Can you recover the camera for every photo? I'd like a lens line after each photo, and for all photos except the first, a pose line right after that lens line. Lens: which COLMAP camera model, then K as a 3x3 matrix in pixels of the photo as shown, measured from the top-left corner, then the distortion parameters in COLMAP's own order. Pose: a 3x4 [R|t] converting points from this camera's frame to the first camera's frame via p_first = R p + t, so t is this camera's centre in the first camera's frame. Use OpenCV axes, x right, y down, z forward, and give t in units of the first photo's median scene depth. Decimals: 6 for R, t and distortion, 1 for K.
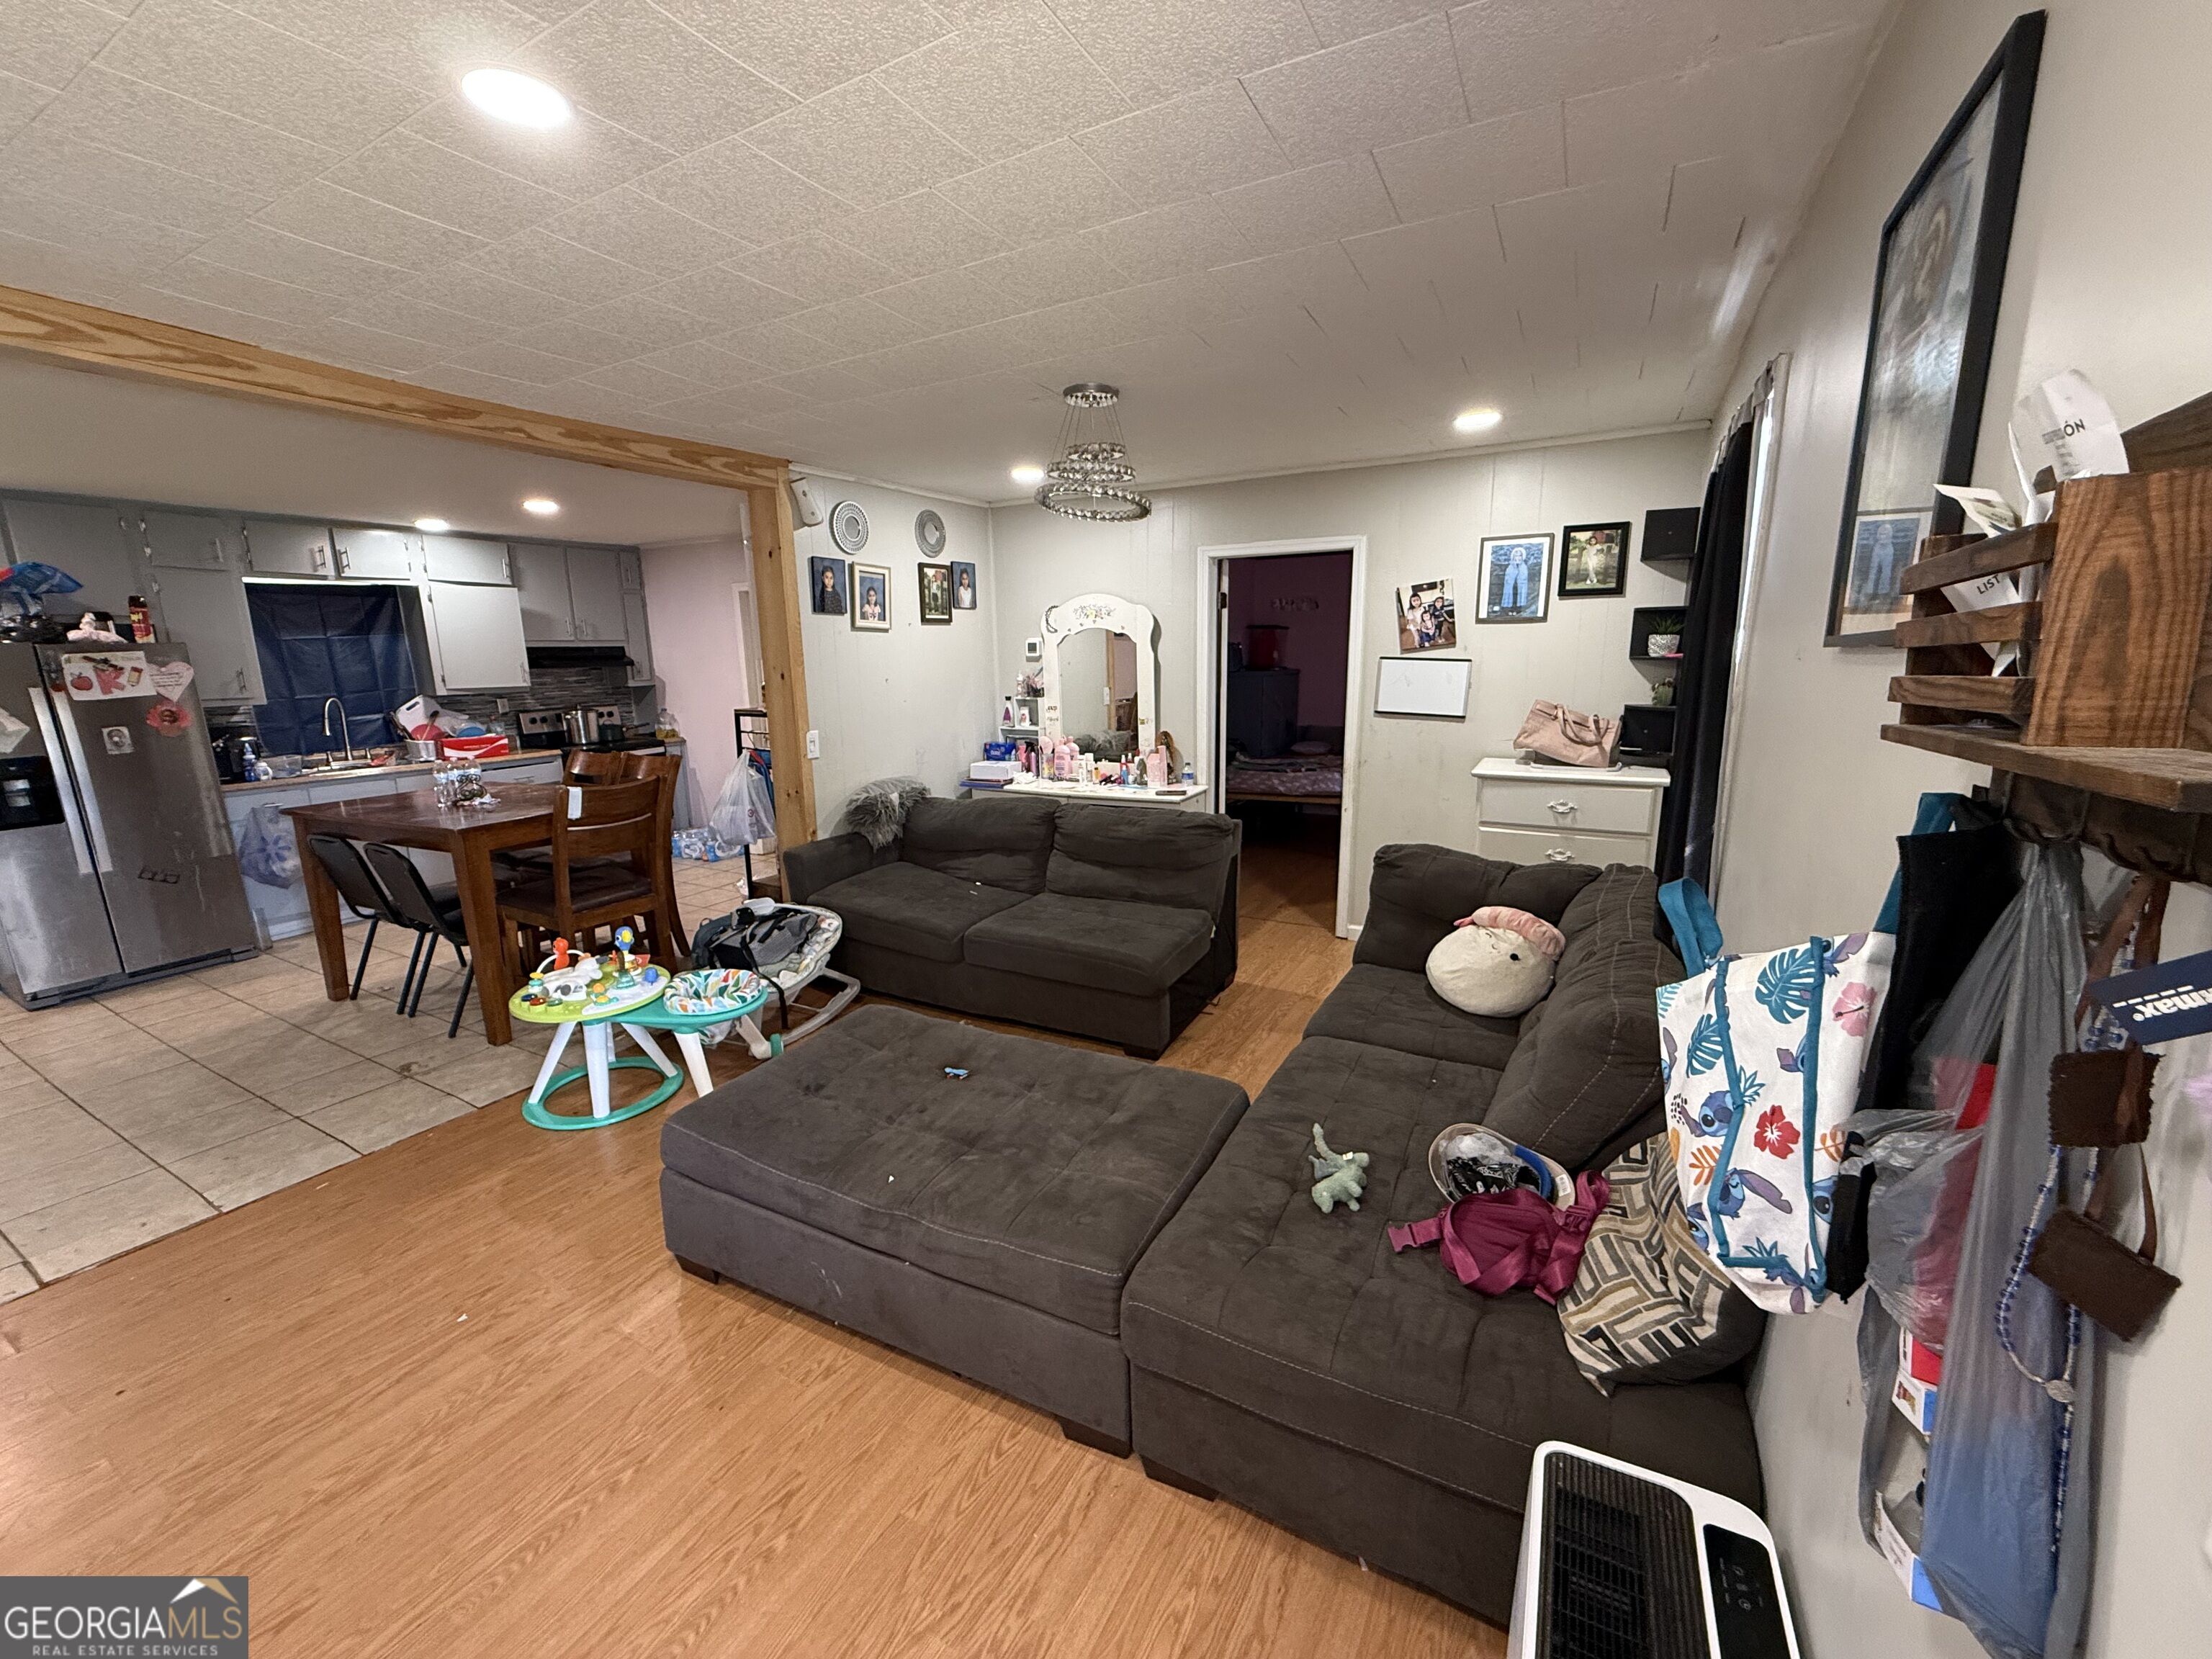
lens RADIAL K [[880.1, 0, 1100.9], [0, 880.1, 826.3], [0, 0, 1]] dist [-0.002951, -0.000395]
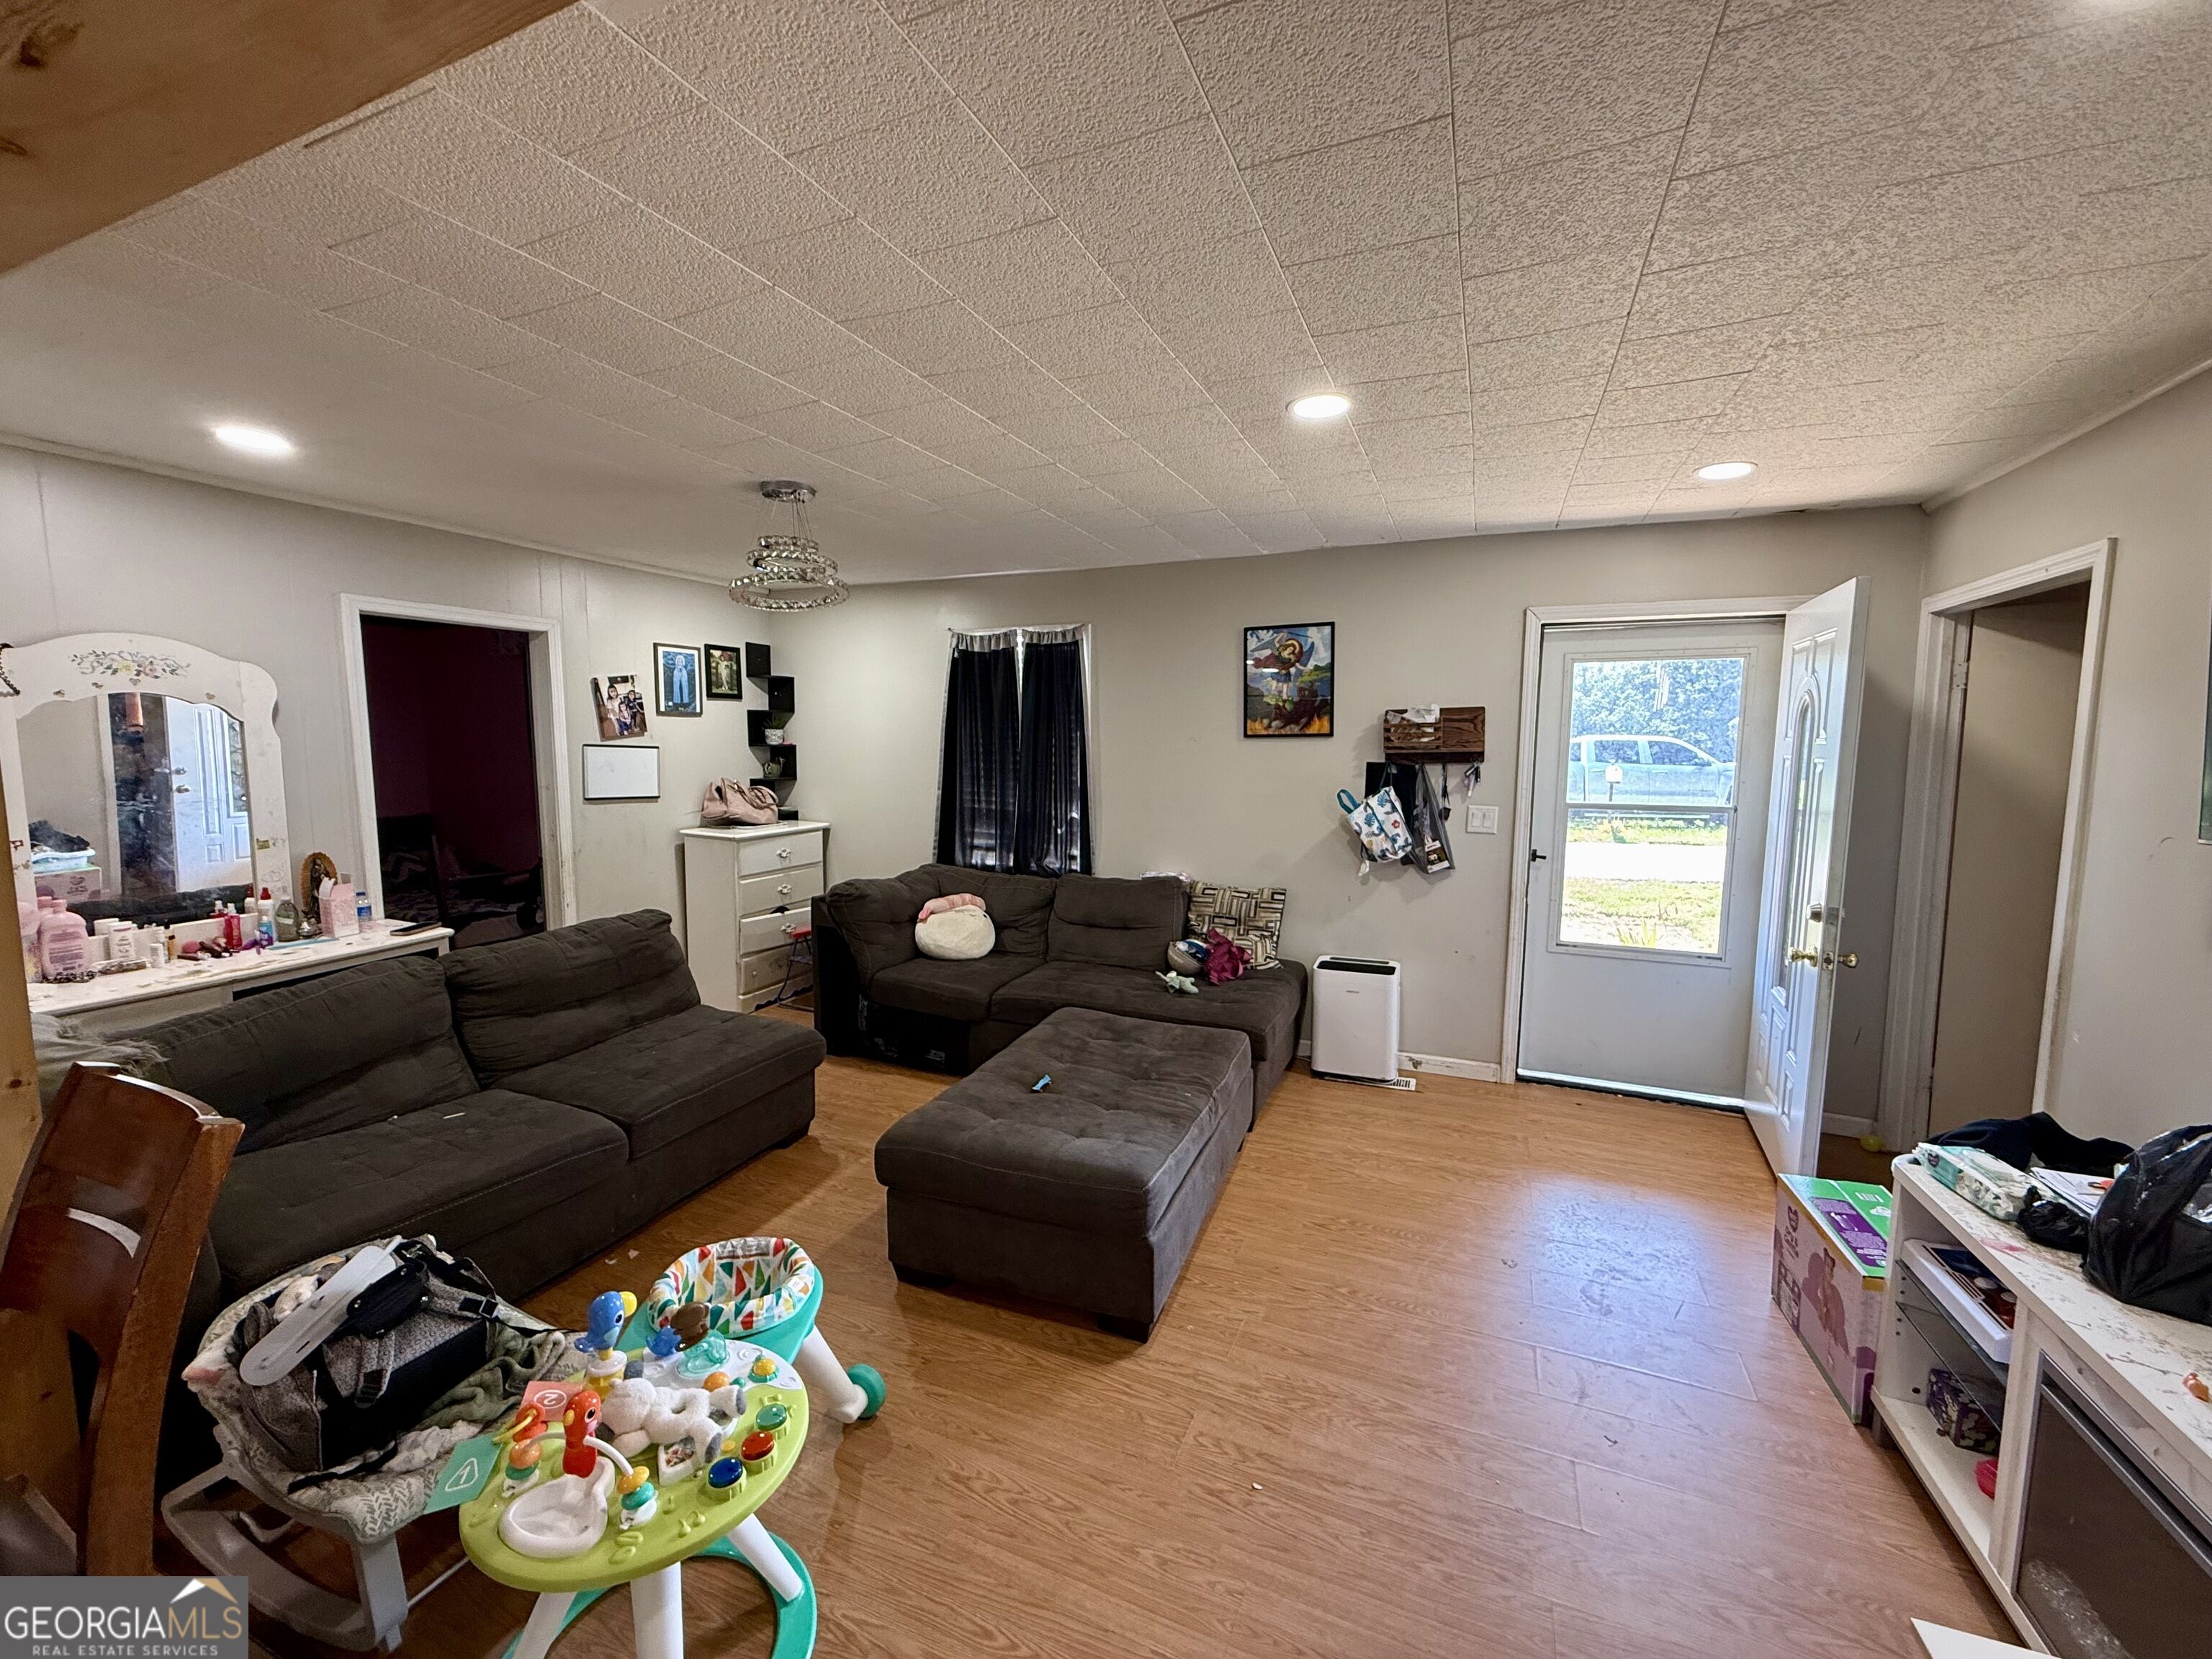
lens RADIAL K [[880.1, 0, 1100.9], [0, 880.1, 826.3], [0, 0, 1]] dist [-0.002951, -0.000395]
pose [[-0.096232, -0.086680, 0.991578, -0.778962], [0.194498, 0.975359, 0.104138, -0.097776], [-0.976171, 0.202881, -0.077002, 0.559082]]
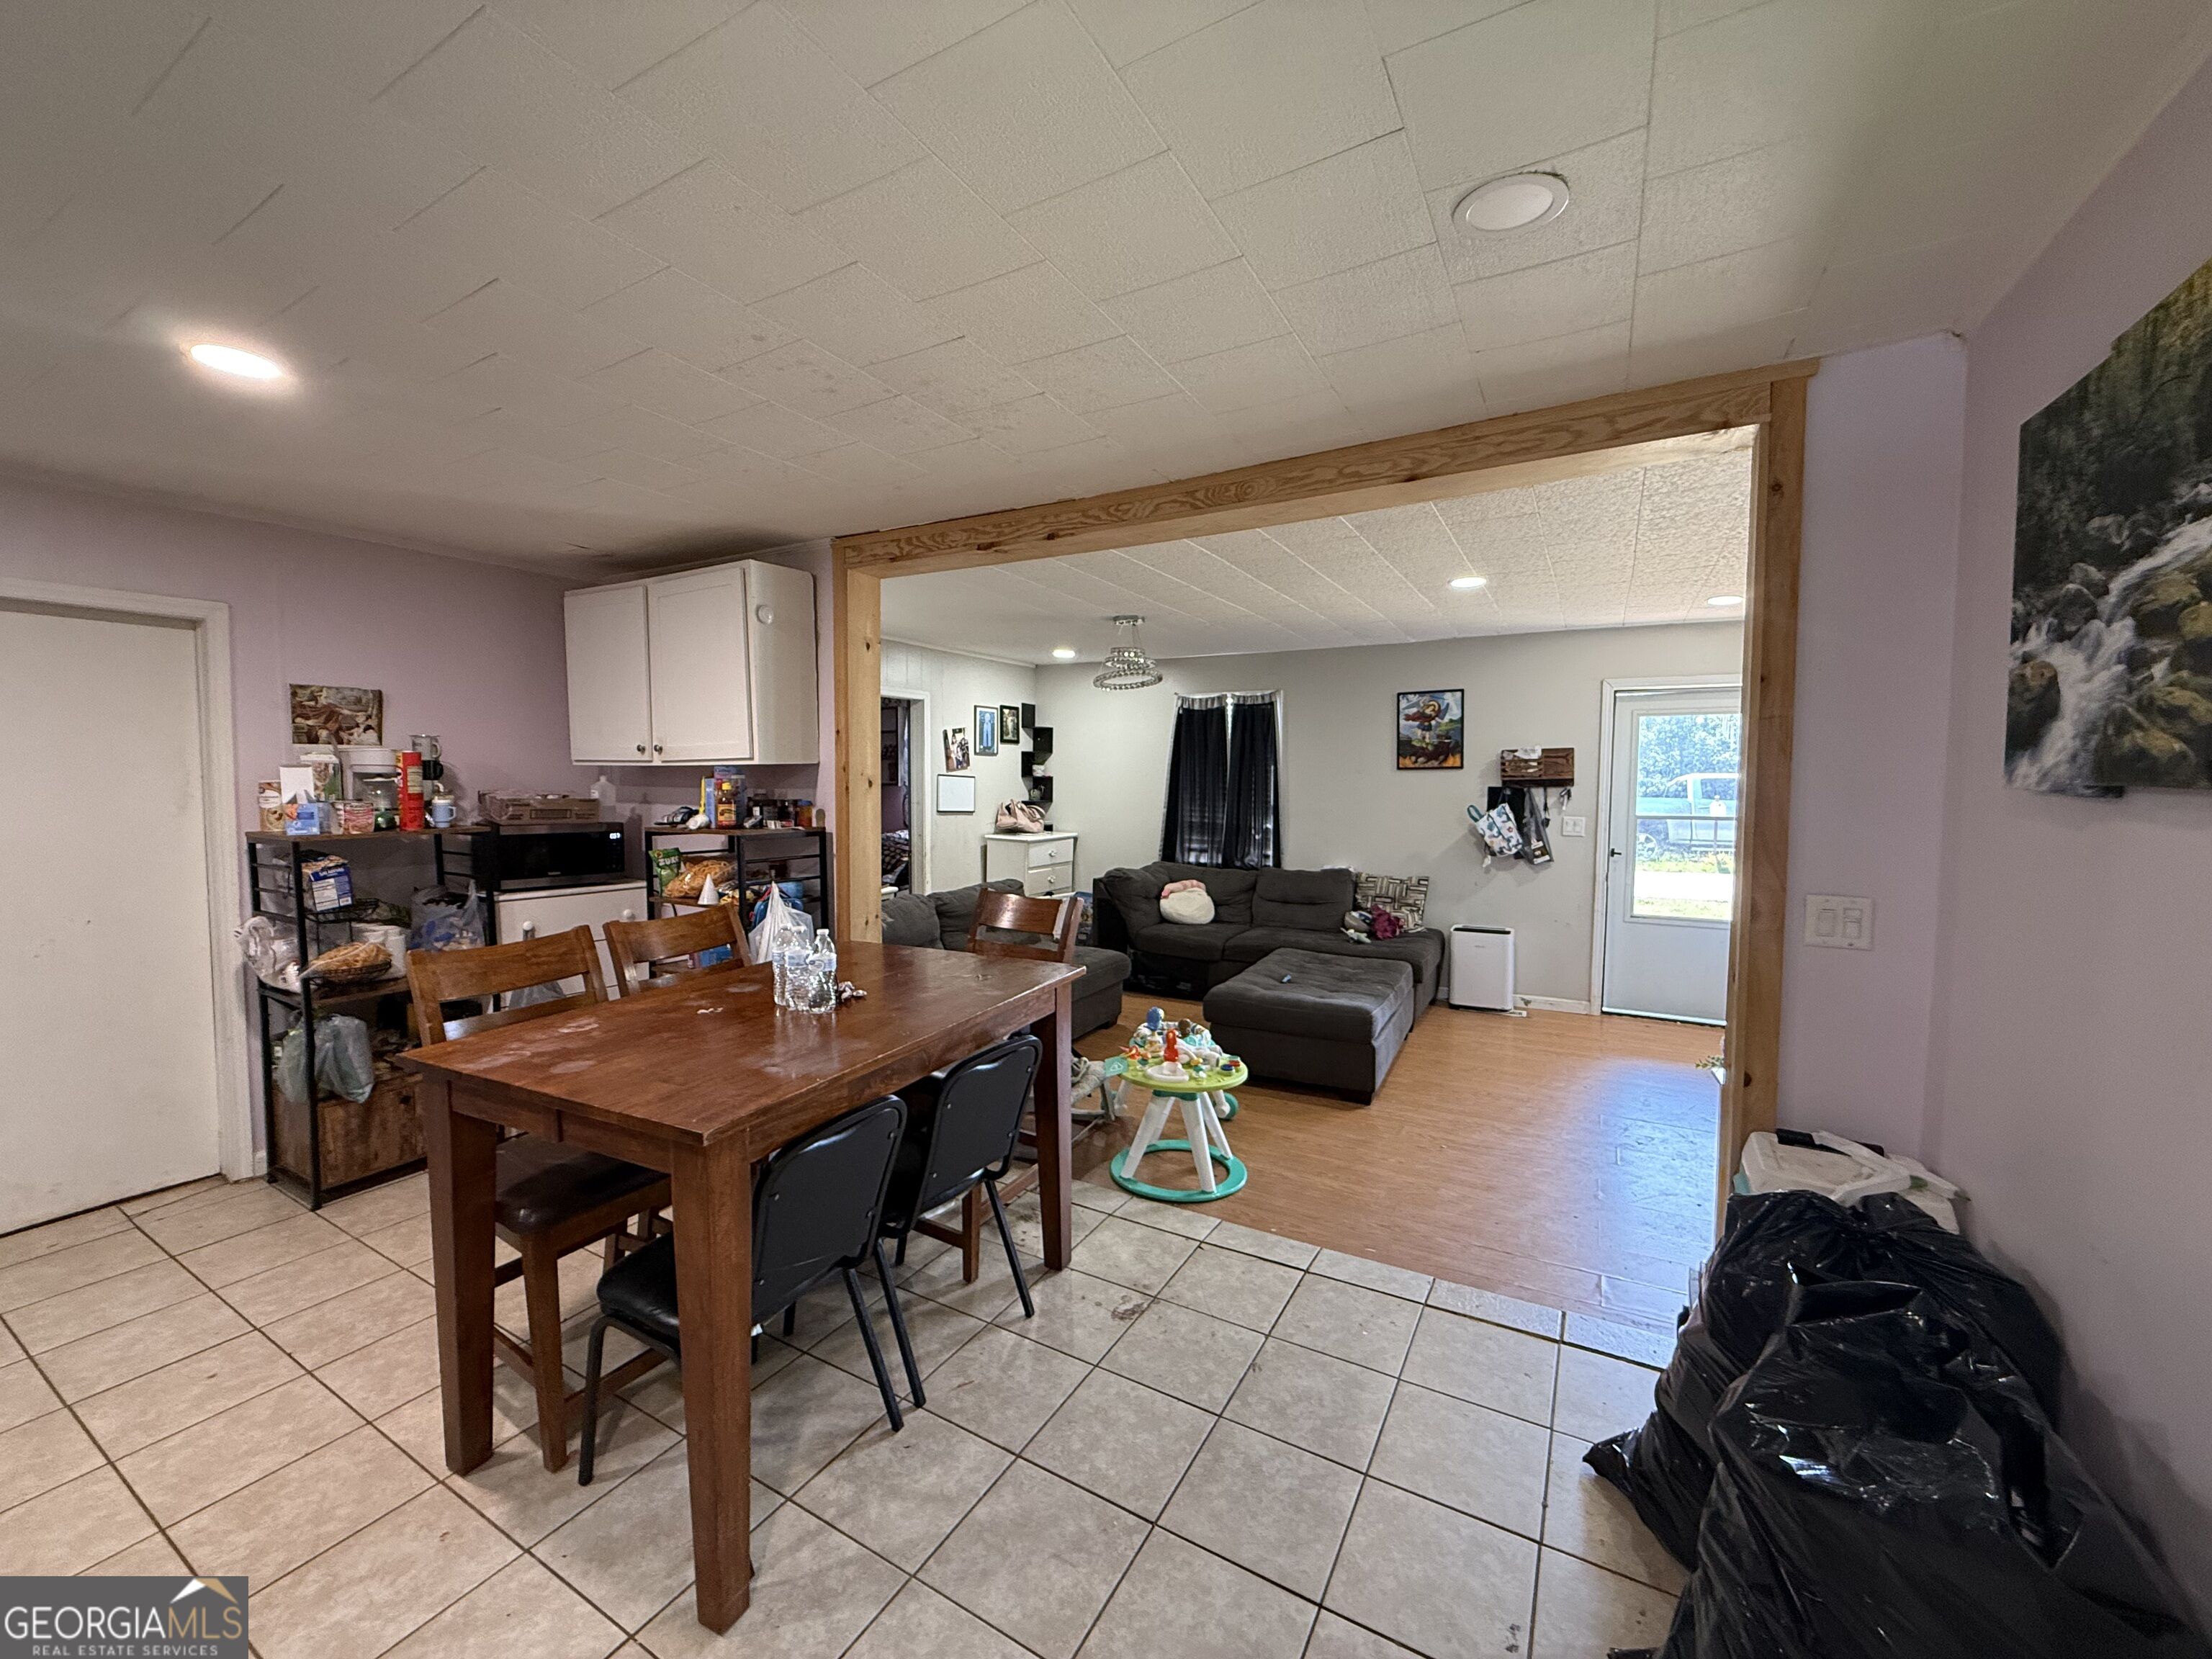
lens RADIAL K [[880.1, 0, 1100.9], [0, 880.1, 826.3], [0, 0, 1]] dist [-0.002951, -0.000395]
pose [[0.007229, -0.040848, 0.999139, -1.232027], [0.193218, 0.980393, 0.038684, -0.118851], [-0.981129, 0.192772, 0.014979, 0.774845]]
